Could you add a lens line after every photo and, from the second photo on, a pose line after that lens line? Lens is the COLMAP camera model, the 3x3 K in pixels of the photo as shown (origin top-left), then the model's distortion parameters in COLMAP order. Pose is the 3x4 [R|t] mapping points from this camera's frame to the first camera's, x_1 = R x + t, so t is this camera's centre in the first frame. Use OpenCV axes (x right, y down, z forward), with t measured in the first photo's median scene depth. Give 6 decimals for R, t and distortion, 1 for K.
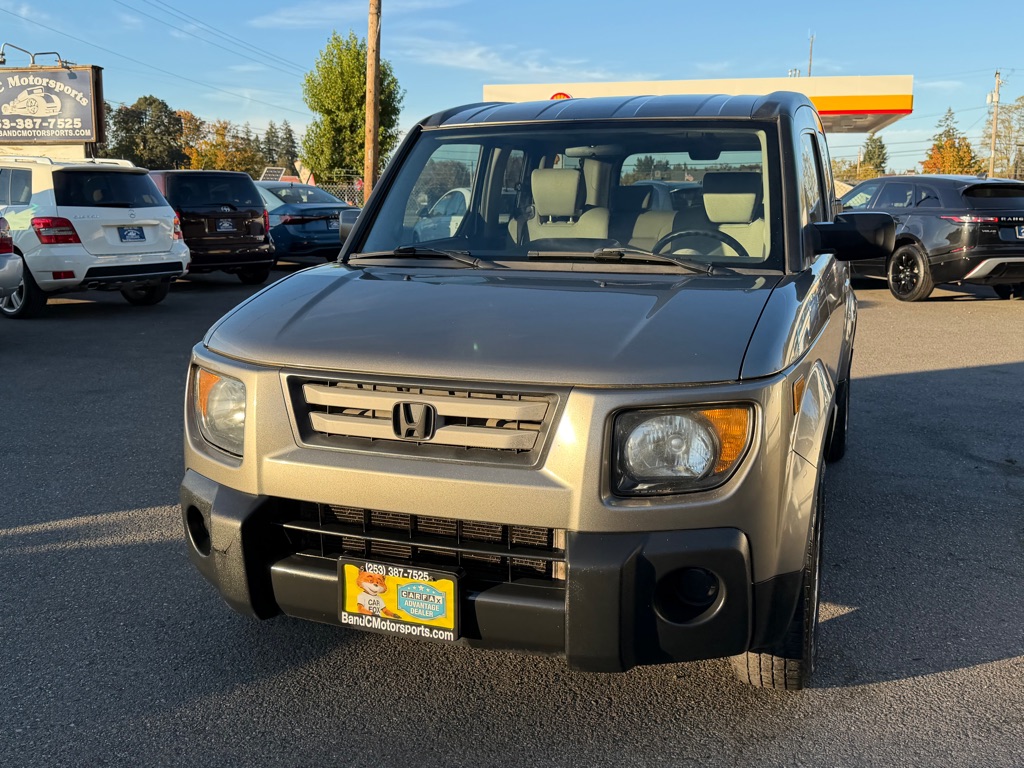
lens RADIAL K [[979.1, 0, 522.9], [0, 979.1, 387.4], [0, 0, 1]] dist [0.150734, -0.308712]
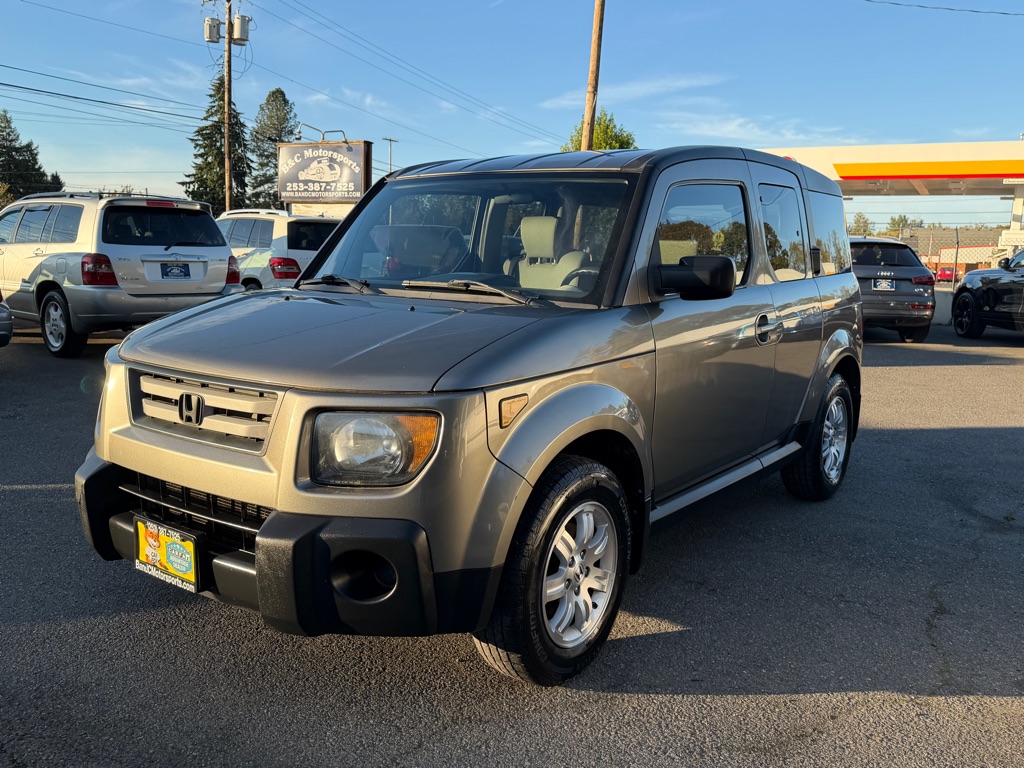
lens RADIAL K [[865.7, 0, 512.0], [0, 865.7, 384.0], [0, 0, 1]] dist [0.110174, -0.196077]
pose [[0.958435, 0.061437, -0.278617, 0.541239], [-0.072210, 0.996980, -0.028562, 0.004845], [0.276021, 0.047493, 0.959978, 0.061604]]
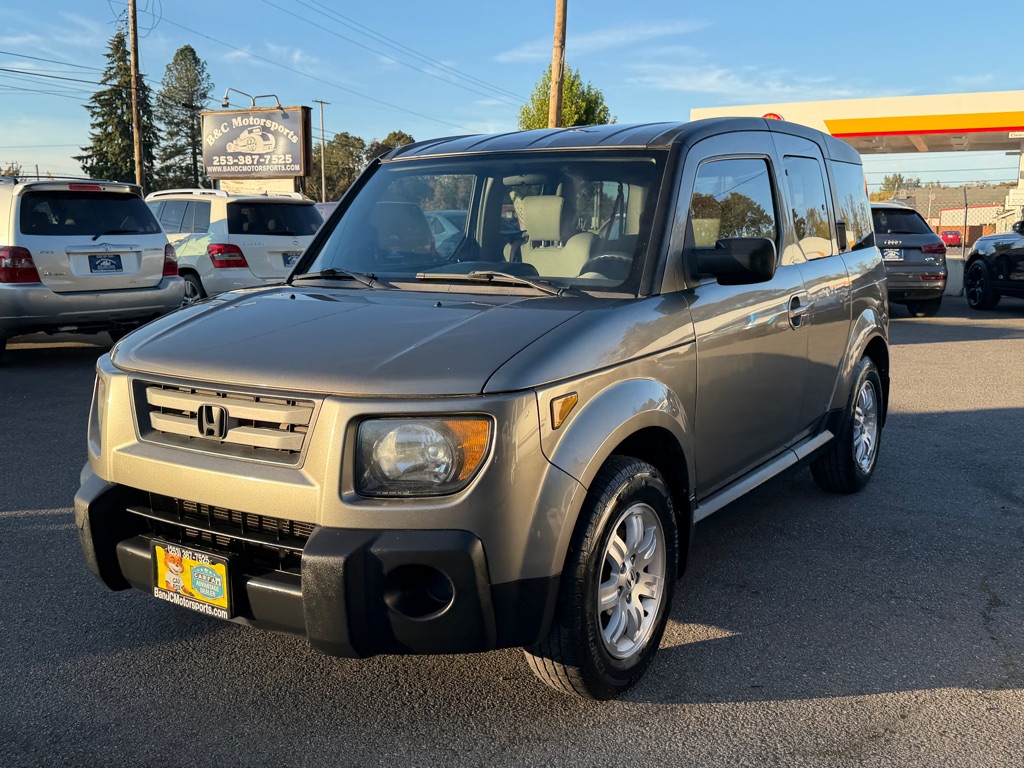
lens RADIAL K [[979.1, 0, 522.9], [0, 979.1, 387.4], [0, 0, 1]] dist [0.150734, -0.308712]
pose [[0.973613, 0.028997, -0.226354, 0.465795], [-0.034460, 0.999201, -0.020221, 0.005191], [0.225587, 0.027487, 0.973835, -0.026219]]
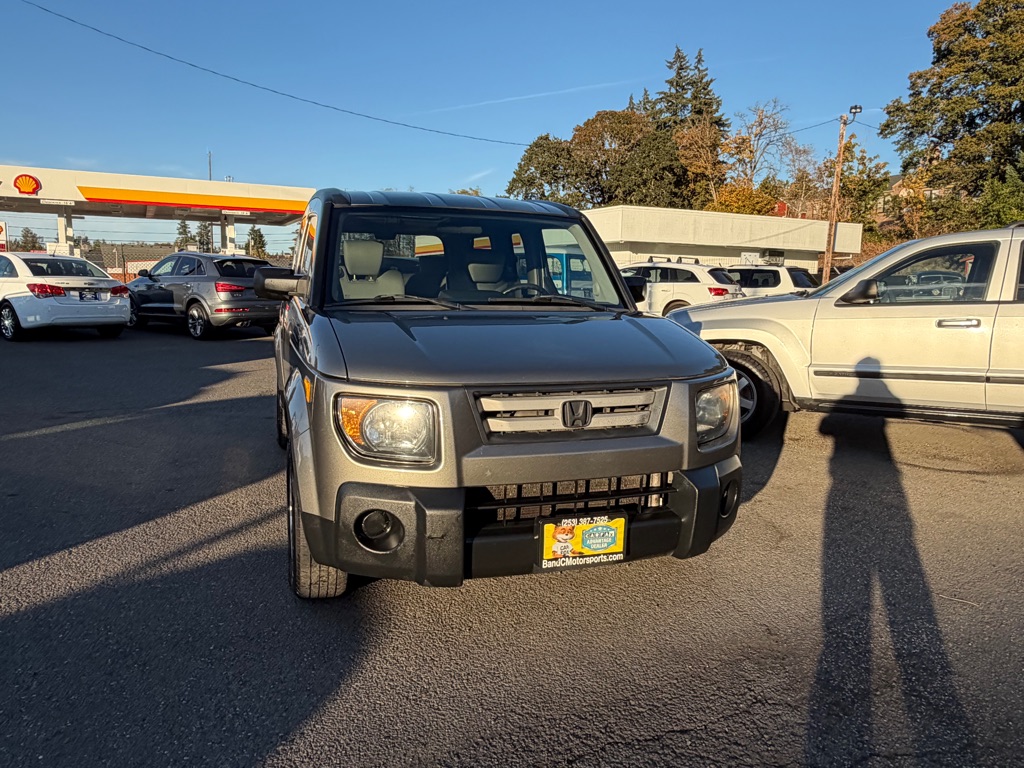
lens RADIAL K [[716.2, 0, 508.1], [0, 716.2, 376.8], [0, 0, 1]] dist [0.001101, 0.001587]
pose [[0.785006, -0.072265, 0.615259, -0.776647], [0.098354, 0.995114, -0.008608, -0.018819], [-0.611631, 0.067270, 0.788278, 0.229944]]
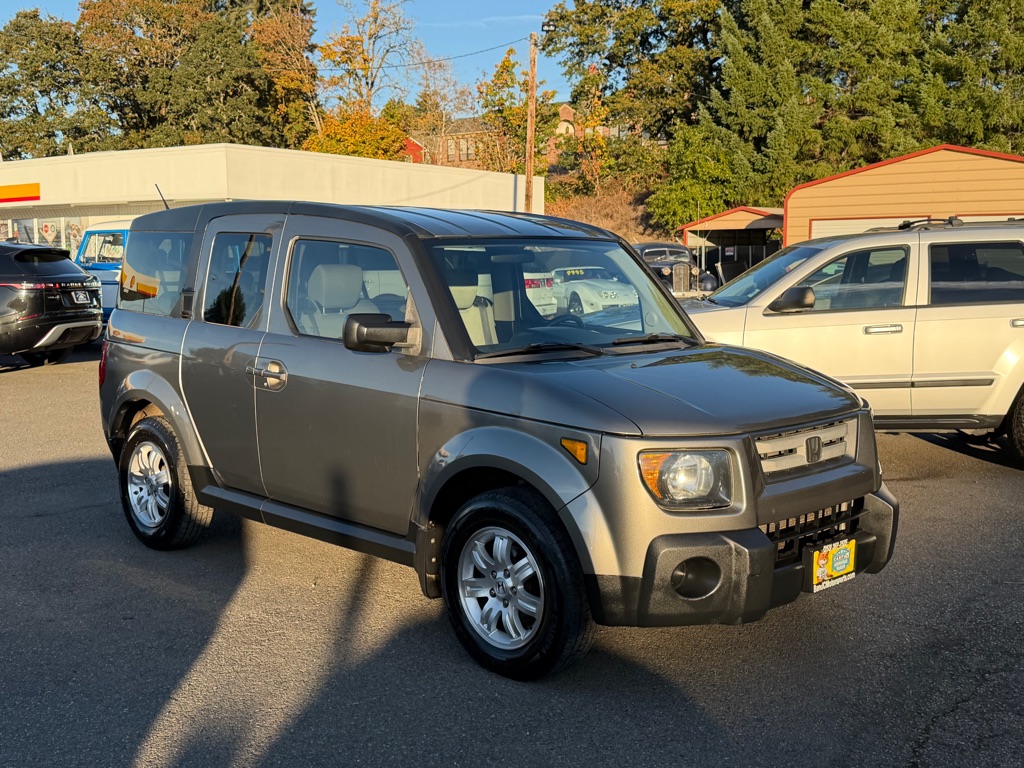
lens RADIAL K [[1113.1, 0, 512.0], [0, 1113.1, 384.0], [0, 0, 1]] dist [0.202581, -0.458796]
pose [[0.427330, -0.106581, 0.897791, -1.796921], [0.166320, 0.985347, 0.037811, -0.202571], [-0.888666, 0.133163, 0.438795, 0.596389]]
